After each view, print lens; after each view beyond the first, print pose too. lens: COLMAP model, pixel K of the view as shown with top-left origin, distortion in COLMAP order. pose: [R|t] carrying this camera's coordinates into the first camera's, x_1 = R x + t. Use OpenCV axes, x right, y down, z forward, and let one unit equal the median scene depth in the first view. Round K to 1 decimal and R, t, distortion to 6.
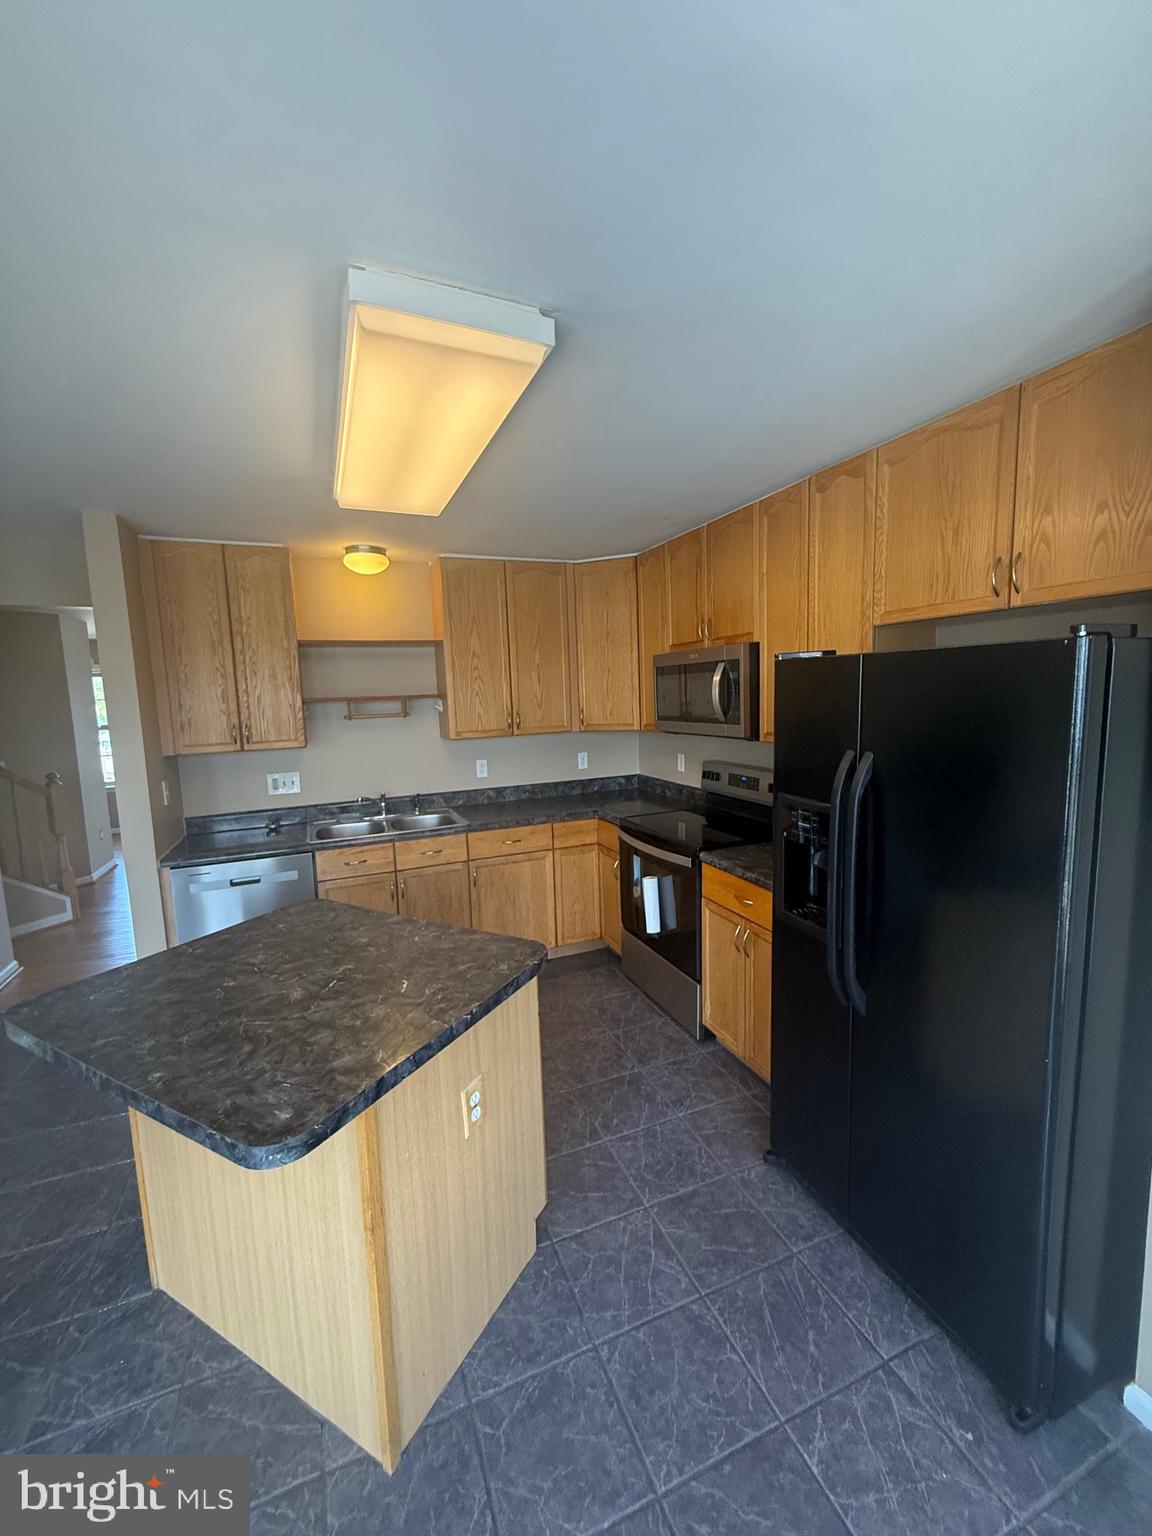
lens RADIAL K [[611.4, 0, 579.9], [0, 611.4, 763.4], [0, 0, 1]] dist [0.001121, -0.000366]
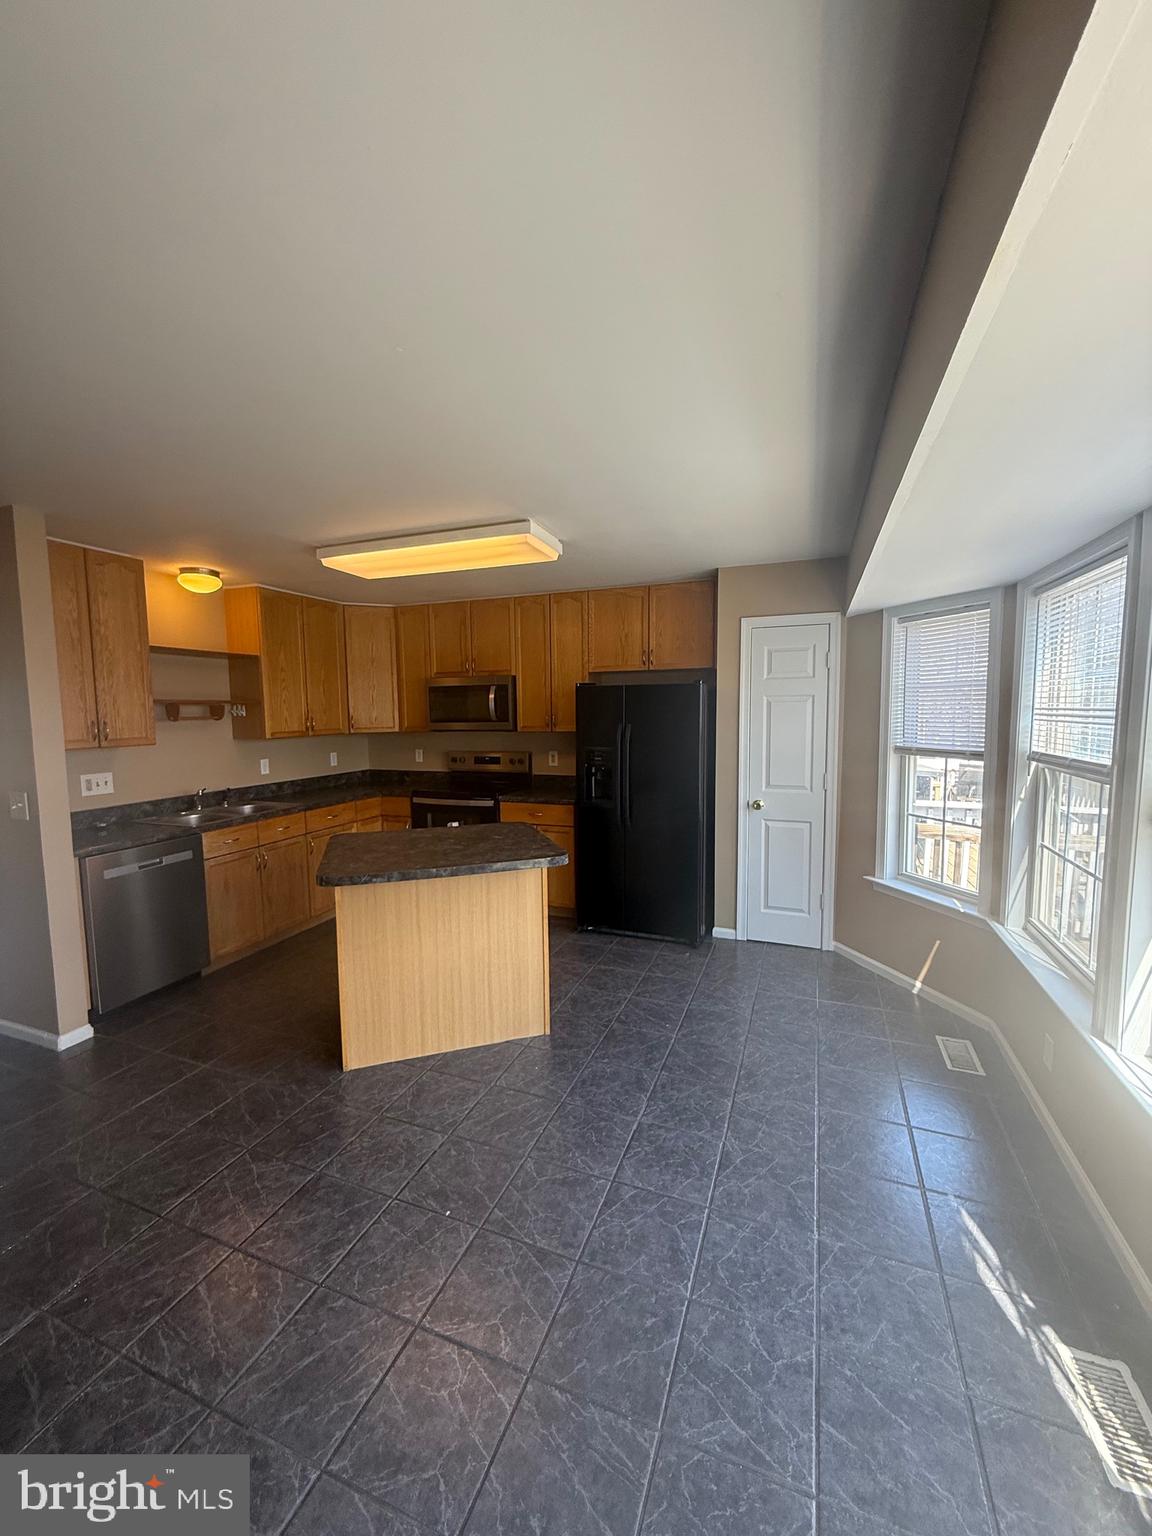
lens RADIAL K [[611.4, 0, 579.3], [0, 611.4, 763.6], [0, 0, 1]] dist [0.001121, -0.000366]
pose [[0.689304, -0.040892, 0.723317, -0.814271], [0.075482, 0.997026, -0.015567, 0.091328], [-0.720529, 0.065328, 0.690341, -0.316212]]
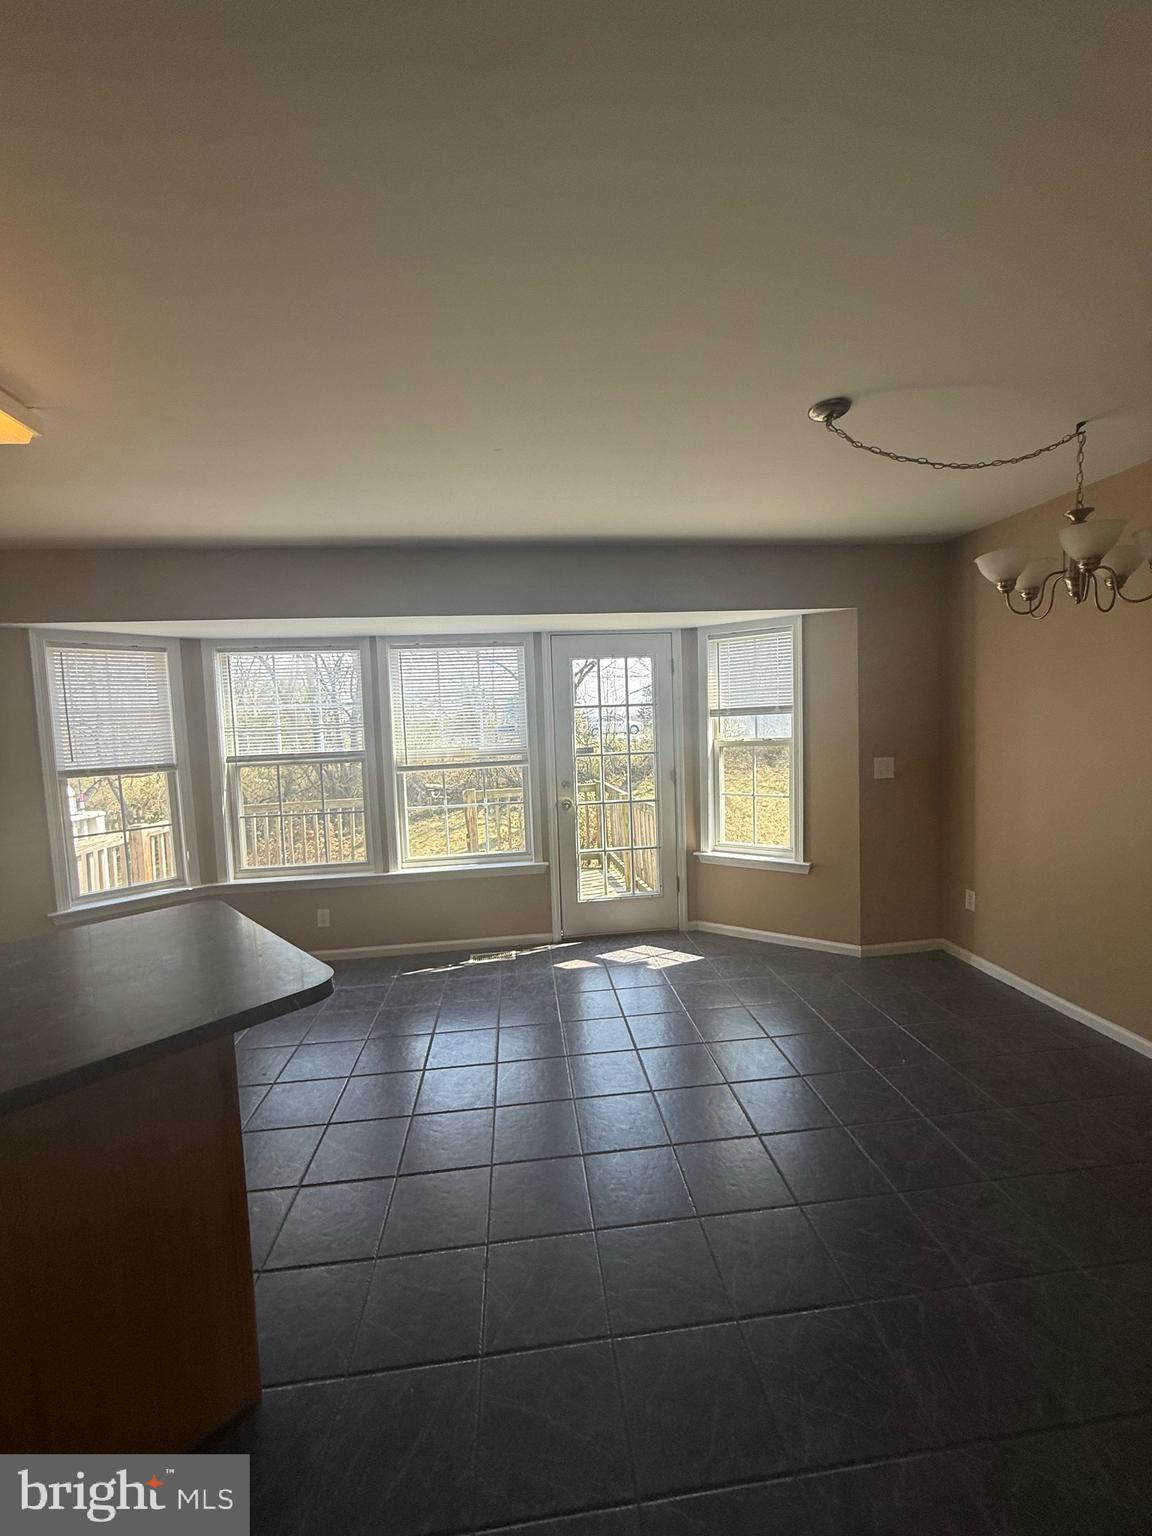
lens RADIAL K [[611.4, 0, 584.6], [0, 611.4, 762.1], [0, 0, 1]] dist [0.001121, -0.000366]
pose [[-0.959875, 0.047160, 0.276435, -0.823834], [0.098584, 0.979585, 0.175199, -0.035557], [-0.262530, 0.195422, -0.944928, 0.889661]]
